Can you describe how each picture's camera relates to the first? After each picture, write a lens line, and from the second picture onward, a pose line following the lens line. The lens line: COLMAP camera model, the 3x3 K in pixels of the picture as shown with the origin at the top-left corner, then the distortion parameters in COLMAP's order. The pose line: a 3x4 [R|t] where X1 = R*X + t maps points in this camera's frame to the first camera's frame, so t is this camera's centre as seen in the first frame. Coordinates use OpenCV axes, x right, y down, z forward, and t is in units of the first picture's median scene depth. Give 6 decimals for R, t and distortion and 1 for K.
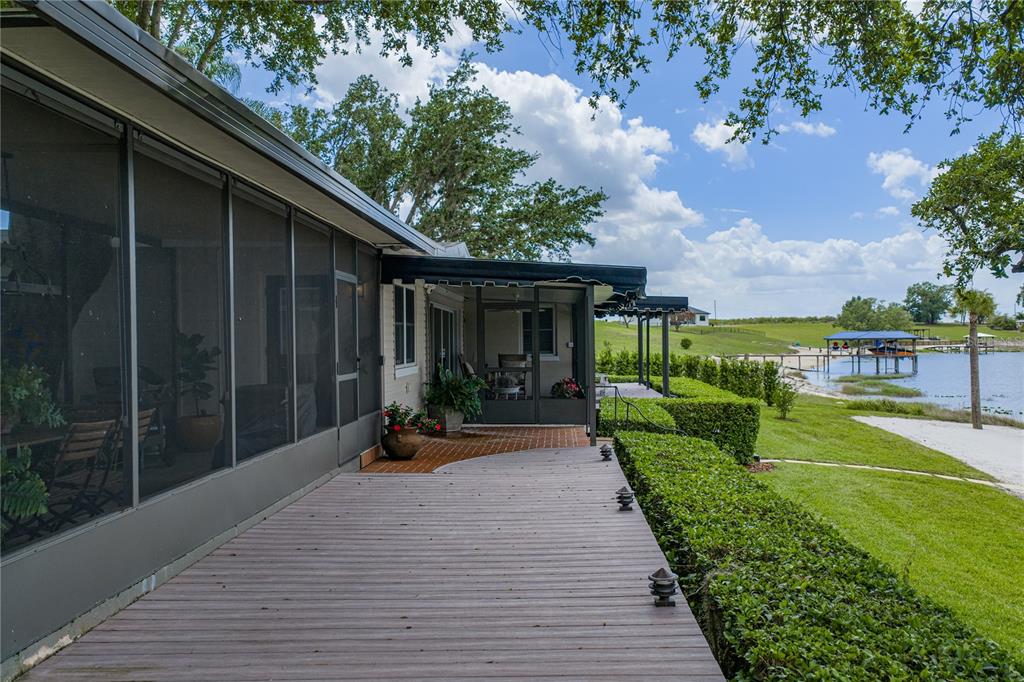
lens RADIAL K [[857.0, 0, 513.0], [0, 857.0, 344.1], [0, 0, 1]] dist [0.029235, -0.000884]
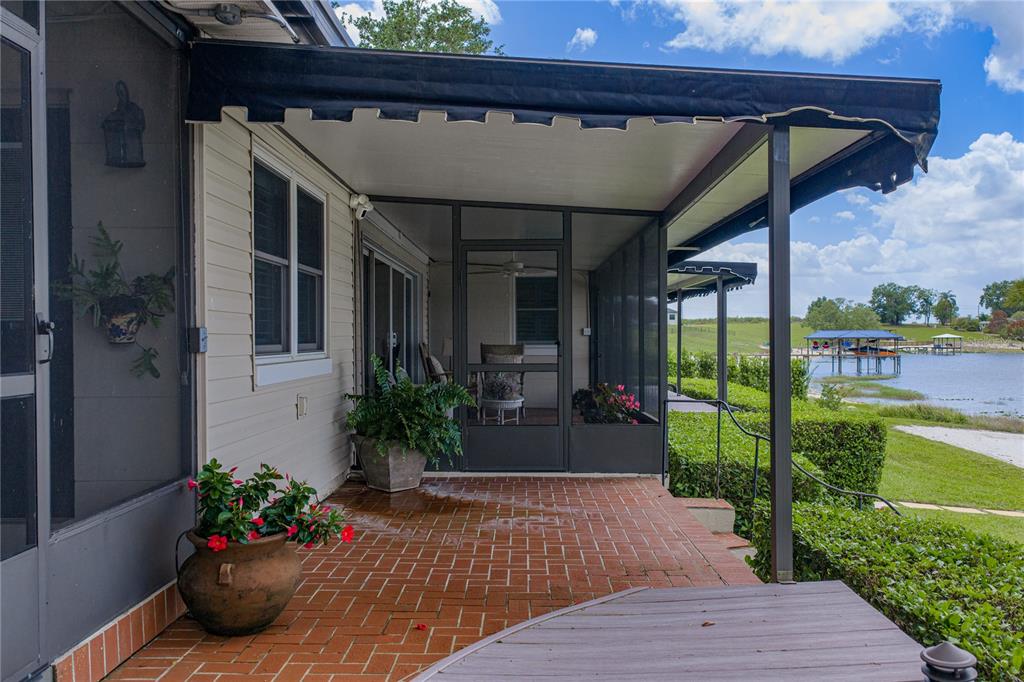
lens RADIAL K [[857.0, 0, 513.0], [0, 857.0, 344.1], [0, 0, 1]] dist [0.029235, -0.000884]
pose [[0.999175, 0.005657, 0.040222, -0.003202], [-0.005706, 0.999983, 0.001118, 0.001824], [-0.040215, -0.001347, 0.999190, 0.058745]]
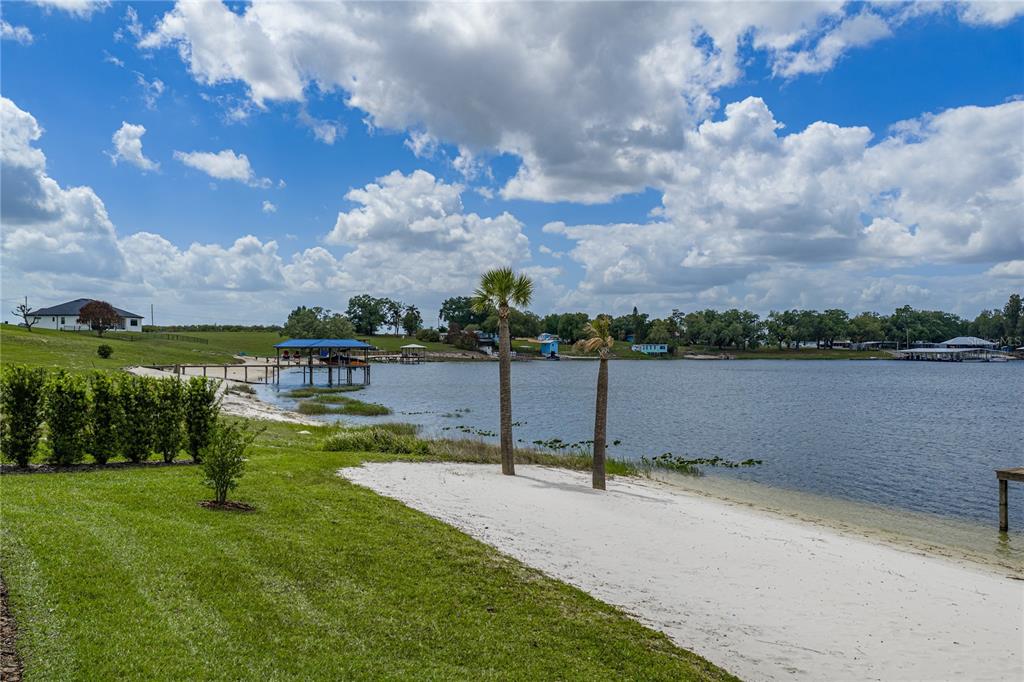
lens RADIAL K [[870.8, 0, 512.0], [0, 870.8, 341.0], [0, 0, 1]] dist [0.038643, 0.005436]
pose [[0.814731, 0.014116, 0.579668, 0.046232], [-0.005584, 0.999848, -0.016500, 0.001403], [-0.579813, 0.010206, 0.814686, 0.144484]]
